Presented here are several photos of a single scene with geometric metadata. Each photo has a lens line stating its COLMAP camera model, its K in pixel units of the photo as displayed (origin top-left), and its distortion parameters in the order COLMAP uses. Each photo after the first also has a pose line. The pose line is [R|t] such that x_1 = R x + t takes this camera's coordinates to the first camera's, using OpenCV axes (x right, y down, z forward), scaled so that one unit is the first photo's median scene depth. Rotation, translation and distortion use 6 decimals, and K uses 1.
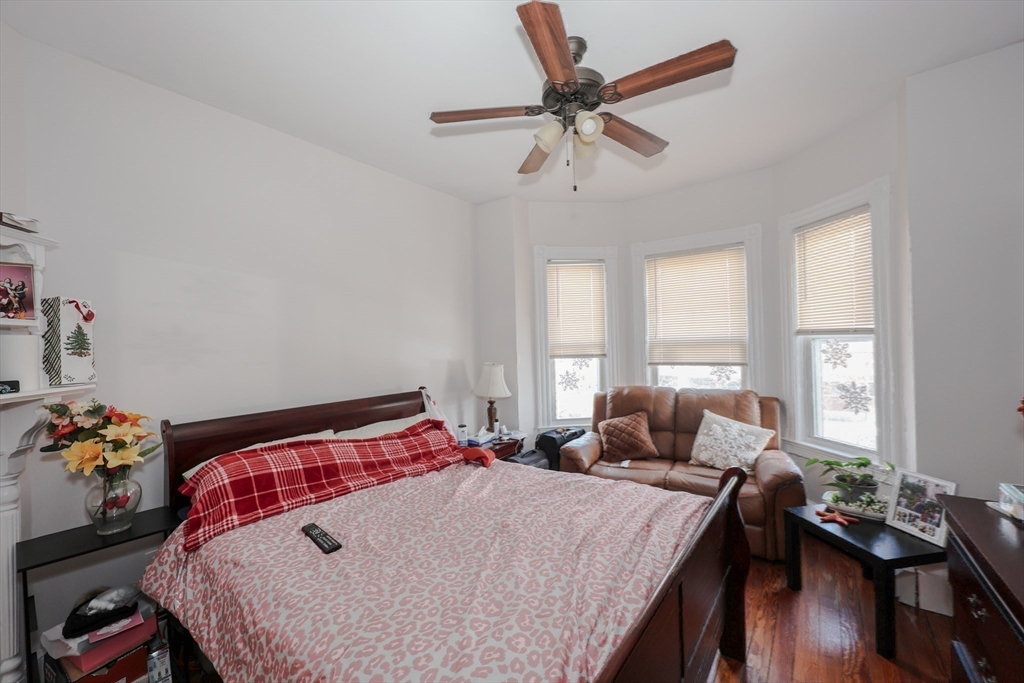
lens RADIAL K [[423.9, 0, 512.2], [0, 423.9, 344.1], [0, 0, 1]] dist [-0.003929, 0.001638]
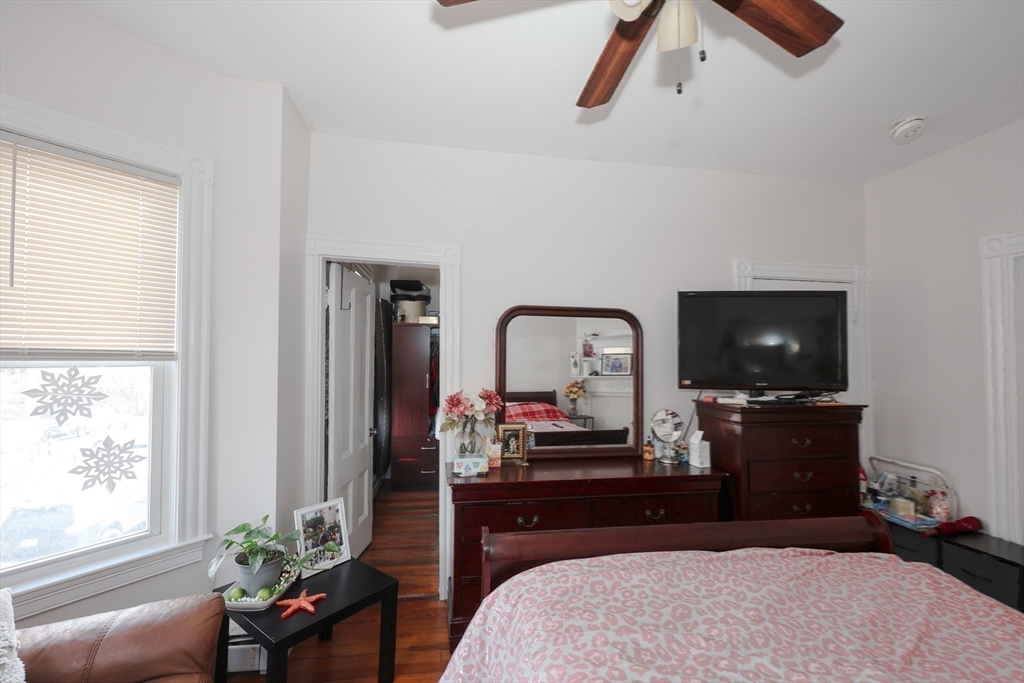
lens RADIAL K [[423.9, 0, 514.6], [0, 423.9, 342.1], [0, 0, 1]] dist [-0.003929, 0.001638]
pose [[-0.711117, 0.051146, 0.701211, -0.048327], [0.019688, 0.998408, -0.052858, -0.006120], [-0.702798, -0.023783, -0.710992, 1.061455]]
